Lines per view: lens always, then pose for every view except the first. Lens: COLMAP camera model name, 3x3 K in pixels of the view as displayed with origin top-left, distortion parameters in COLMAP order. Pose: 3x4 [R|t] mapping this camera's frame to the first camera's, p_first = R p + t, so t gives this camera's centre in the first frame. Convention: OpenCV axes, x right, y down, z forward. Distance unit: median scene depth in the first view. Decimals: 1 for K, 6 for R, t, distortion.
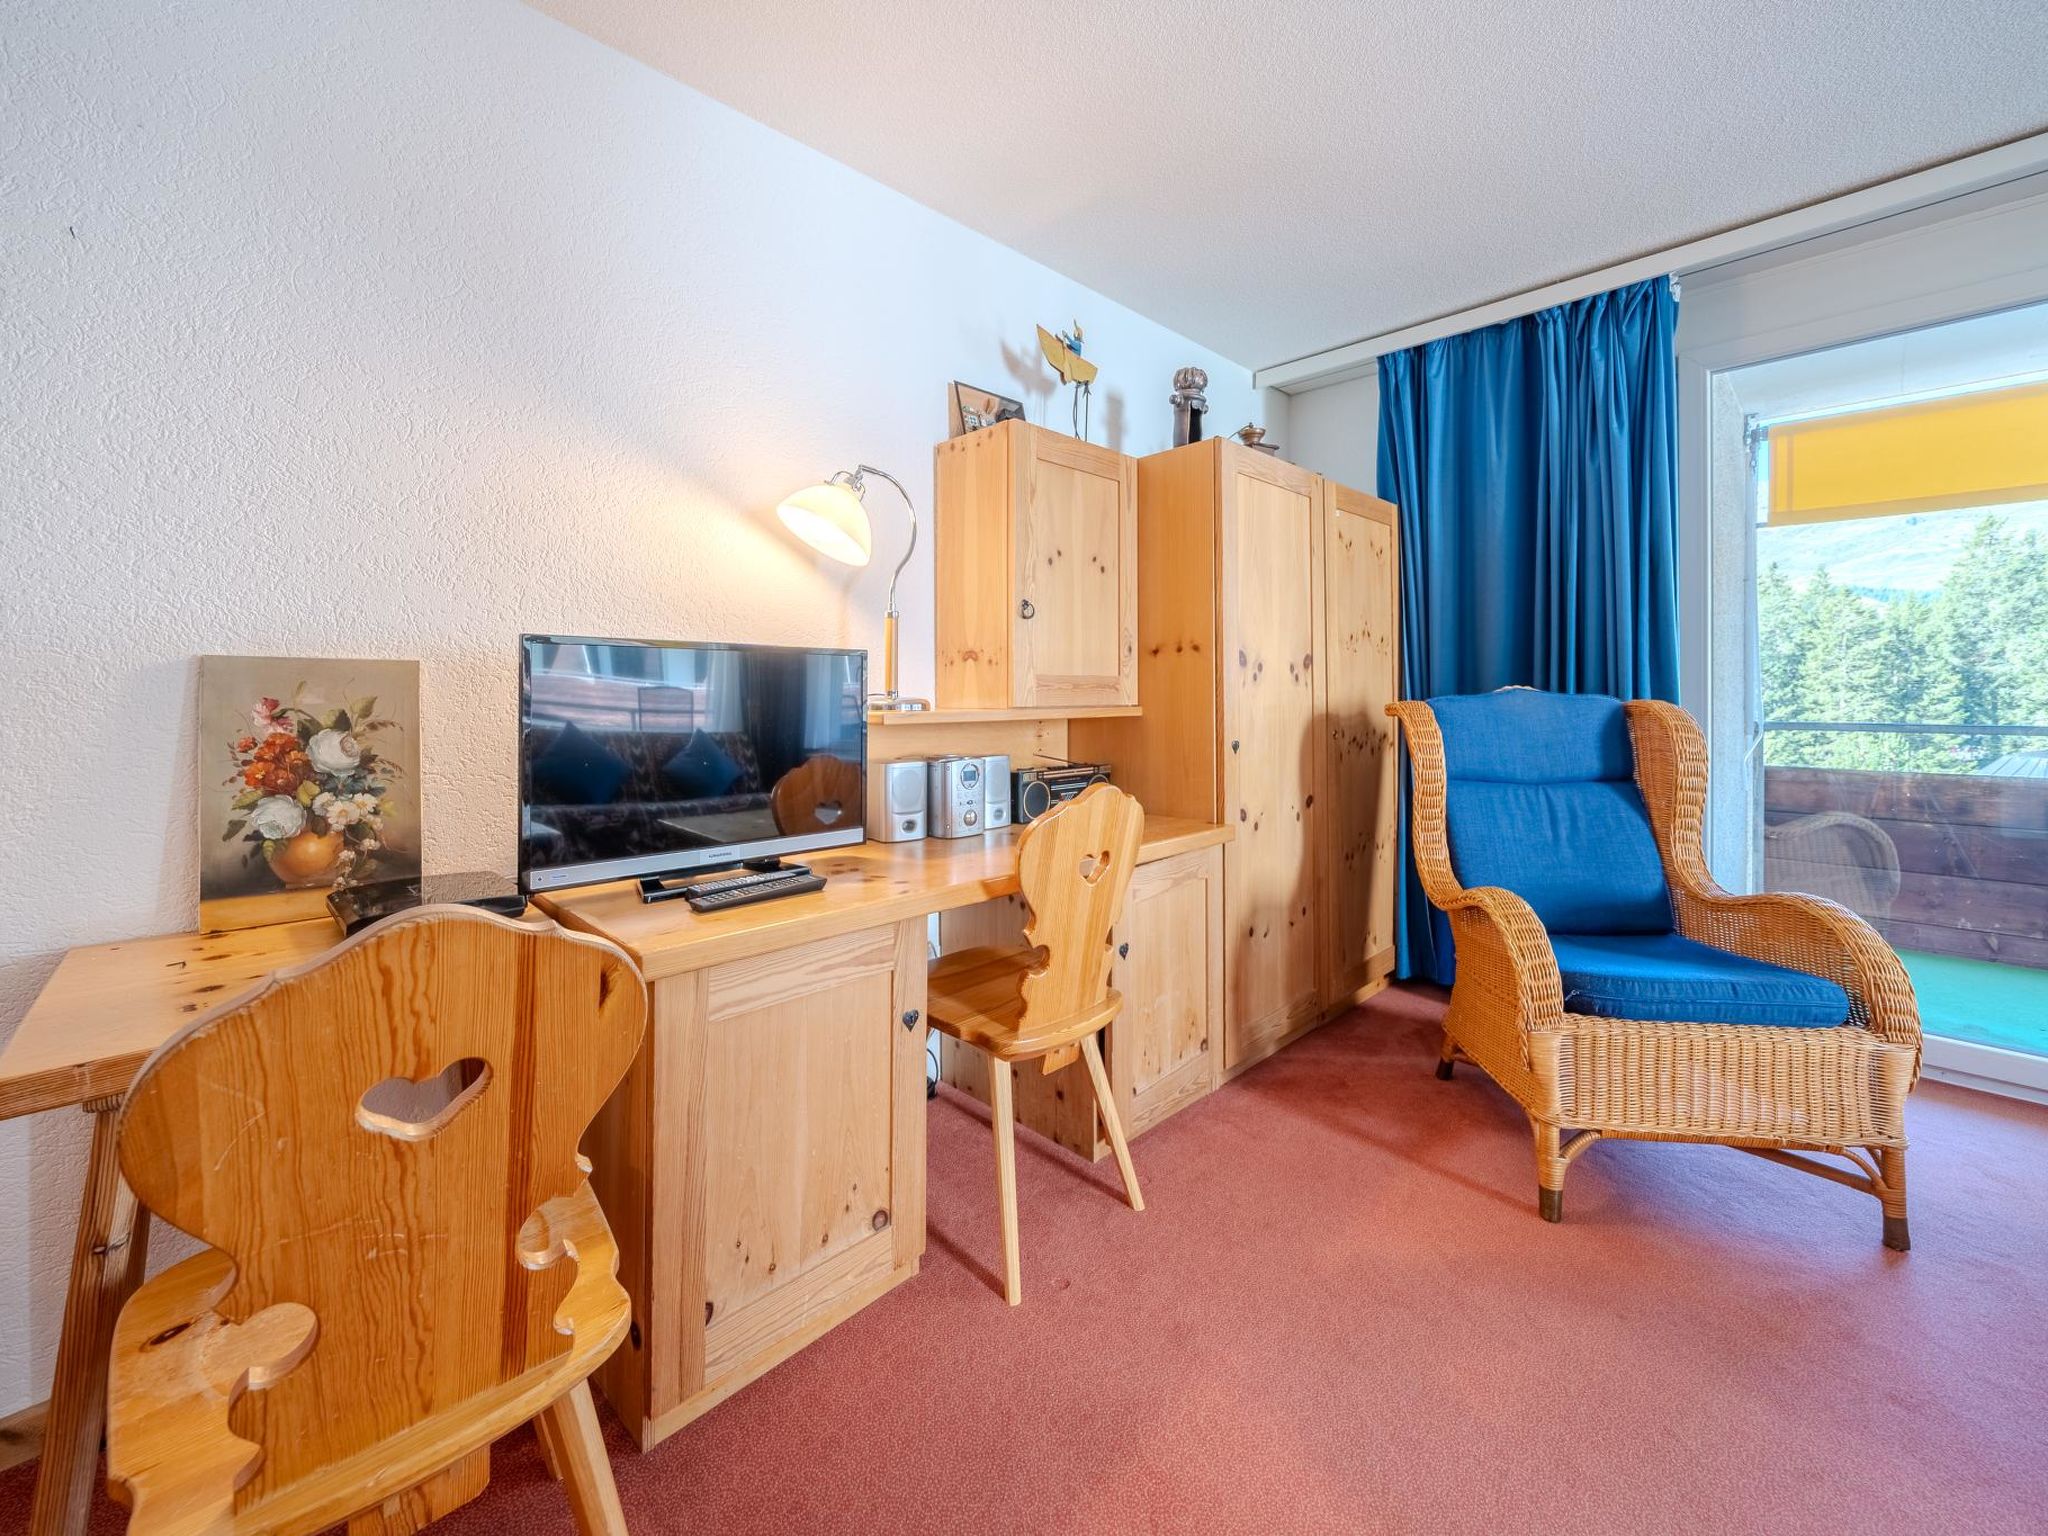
lens RADIAL K [[834.9, 0, 989.9], [0, 834.9, 700.5], [0, 0, 1]] dist [-0.001236, -0.002982]
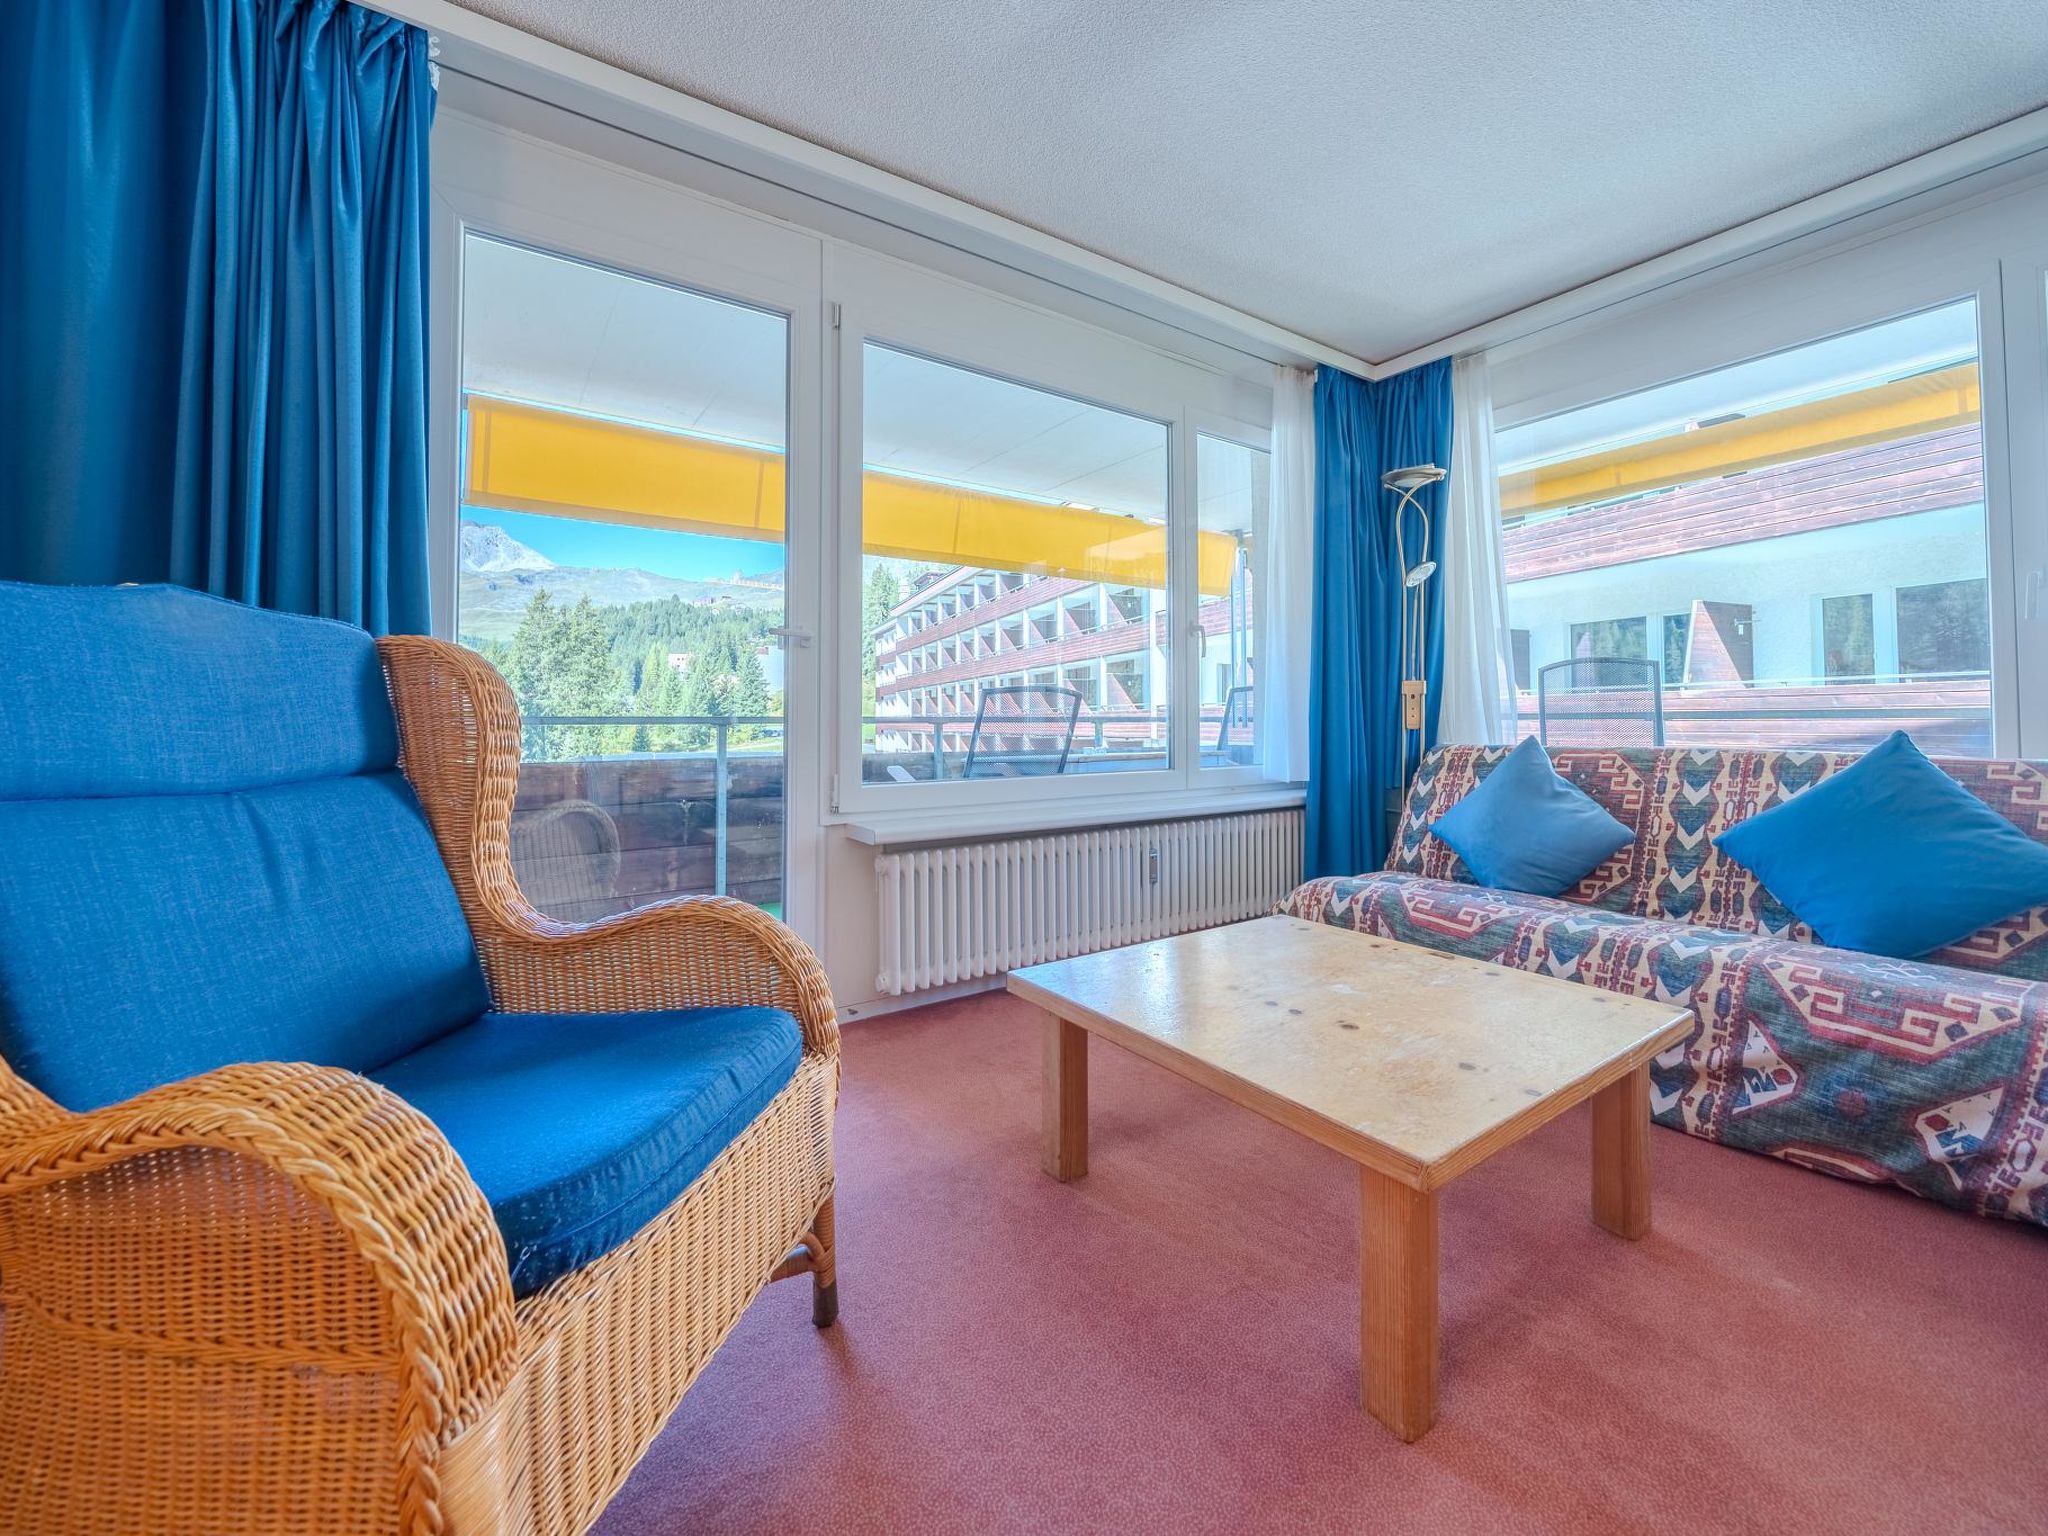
lens RADIAL K [[814.0, 0, 1019.9], [0, 814.0, 719.6], [0, 0, 1]] dist [-0.000125, -0.000048]
pose [[0.158469, -0.000963, 0.987363, 0.242279], [0.010931, 0.999940, -0.000779, 0.058192], [-0.987303, 0.010916, 0.158470, 0.433963]]
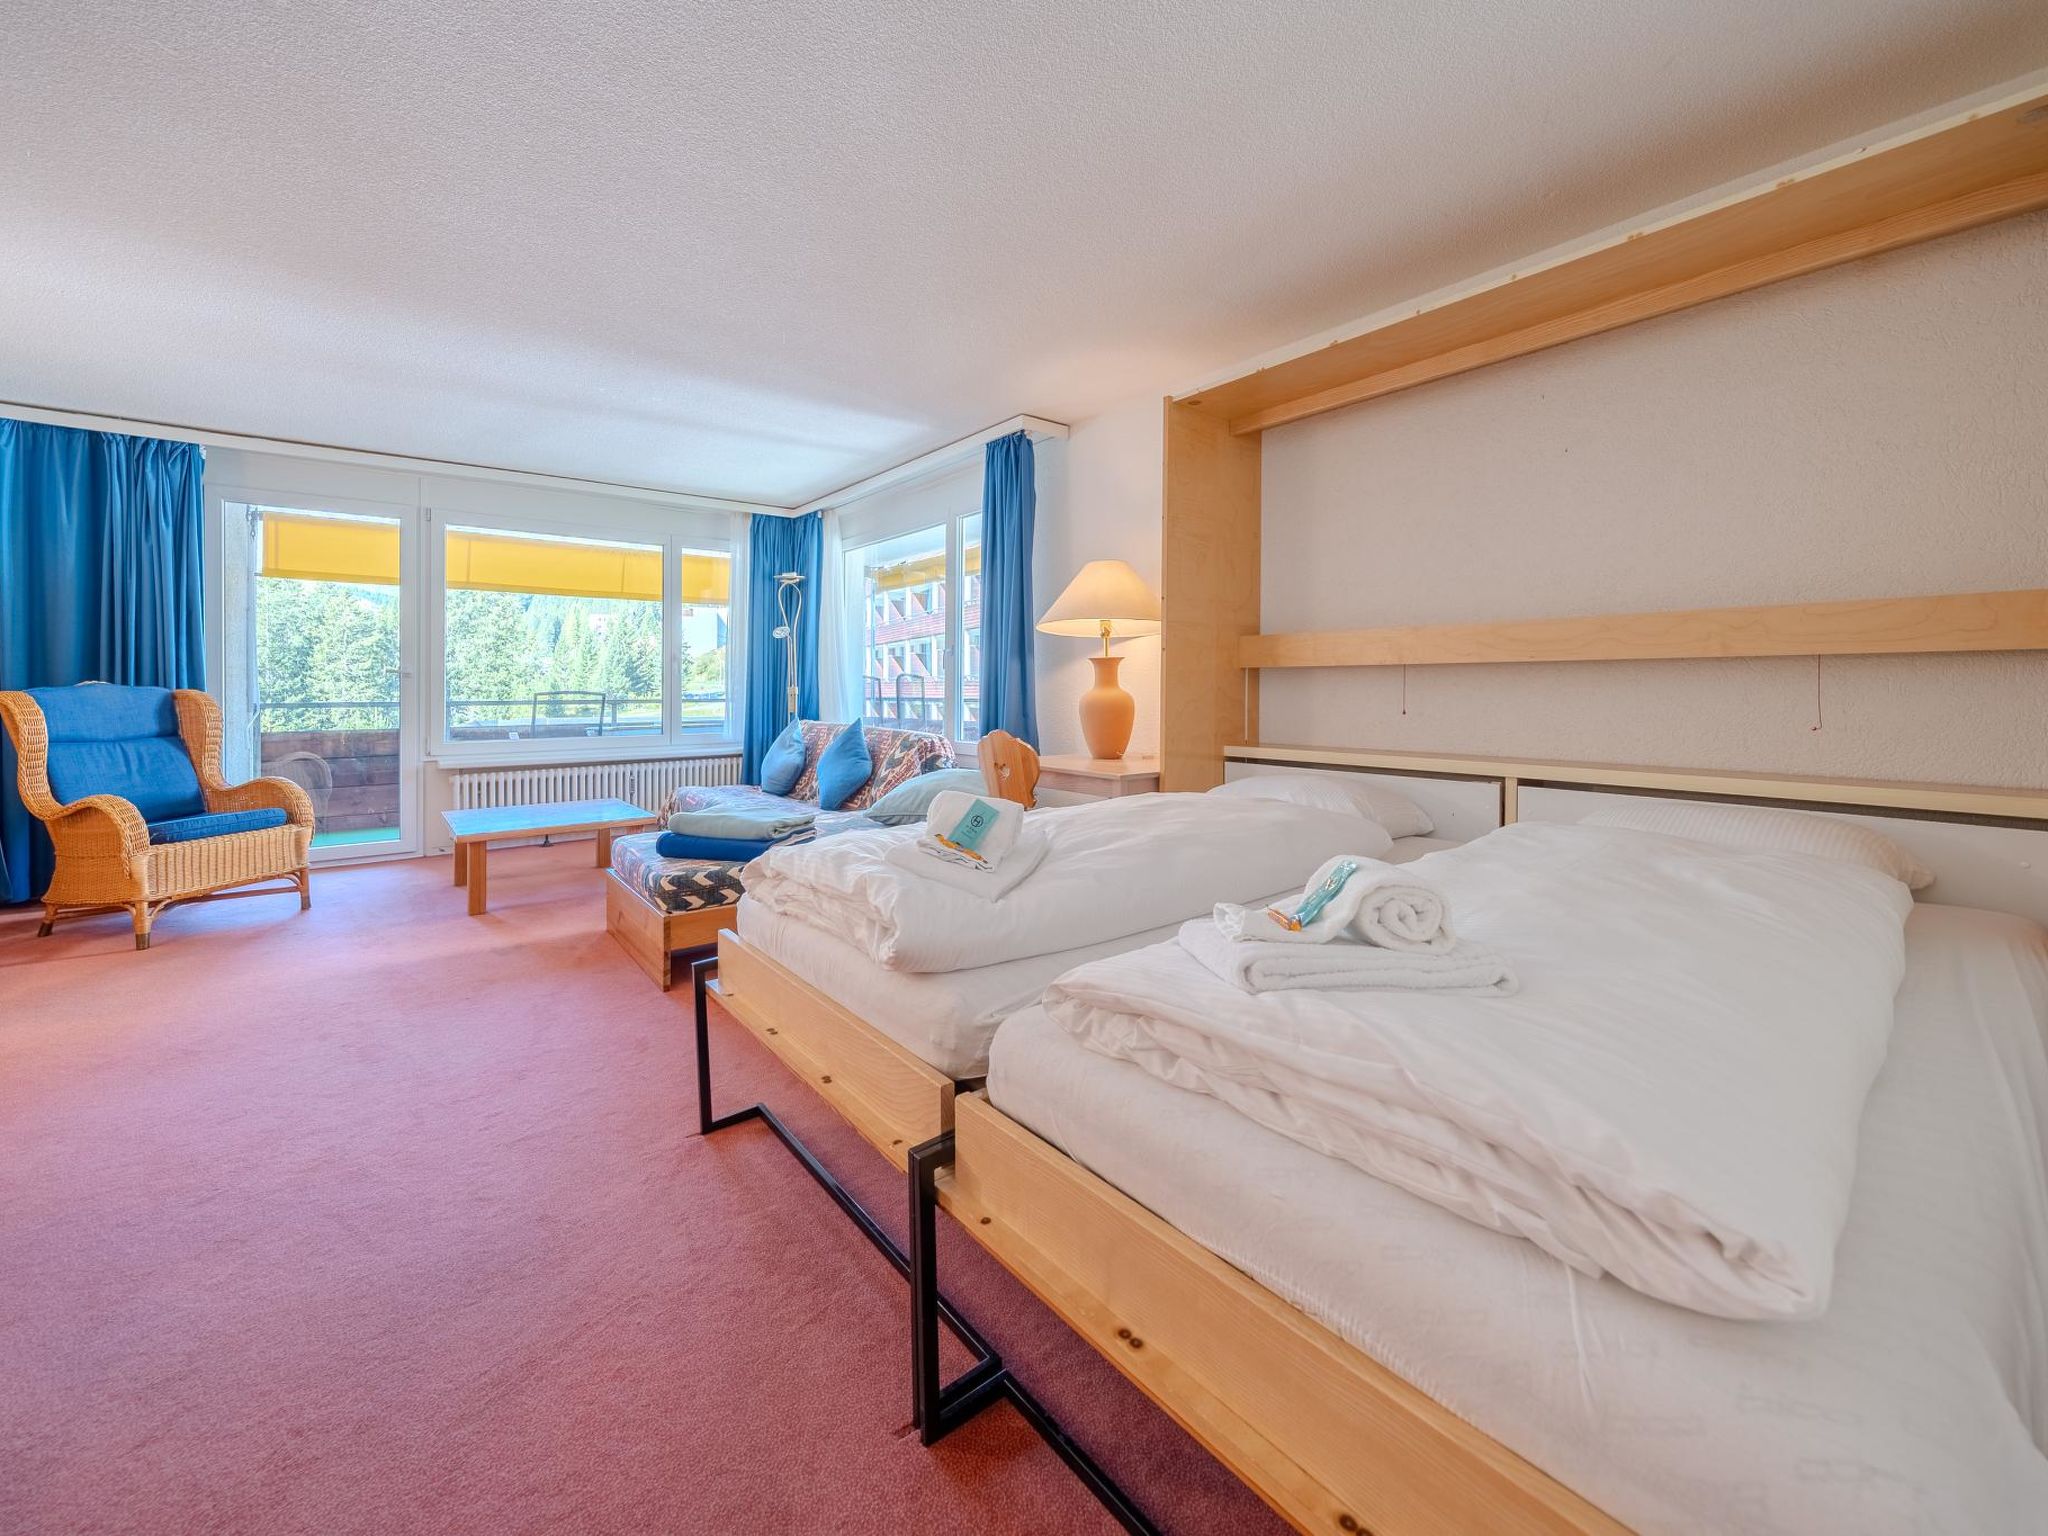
lens RADIAL K [[821.2, 0, 1004.0], [0, 821.2, 682.5], [0, 0, 1]] dist [-0.000258, 0.000129]
pose [[0.096096, 0.002012, 0.995370, -0.728277], [0.006831, 0.999973, -0.002681, 0.001259], [-0.995349, 0.007057, 0.096080, -0.835371]]
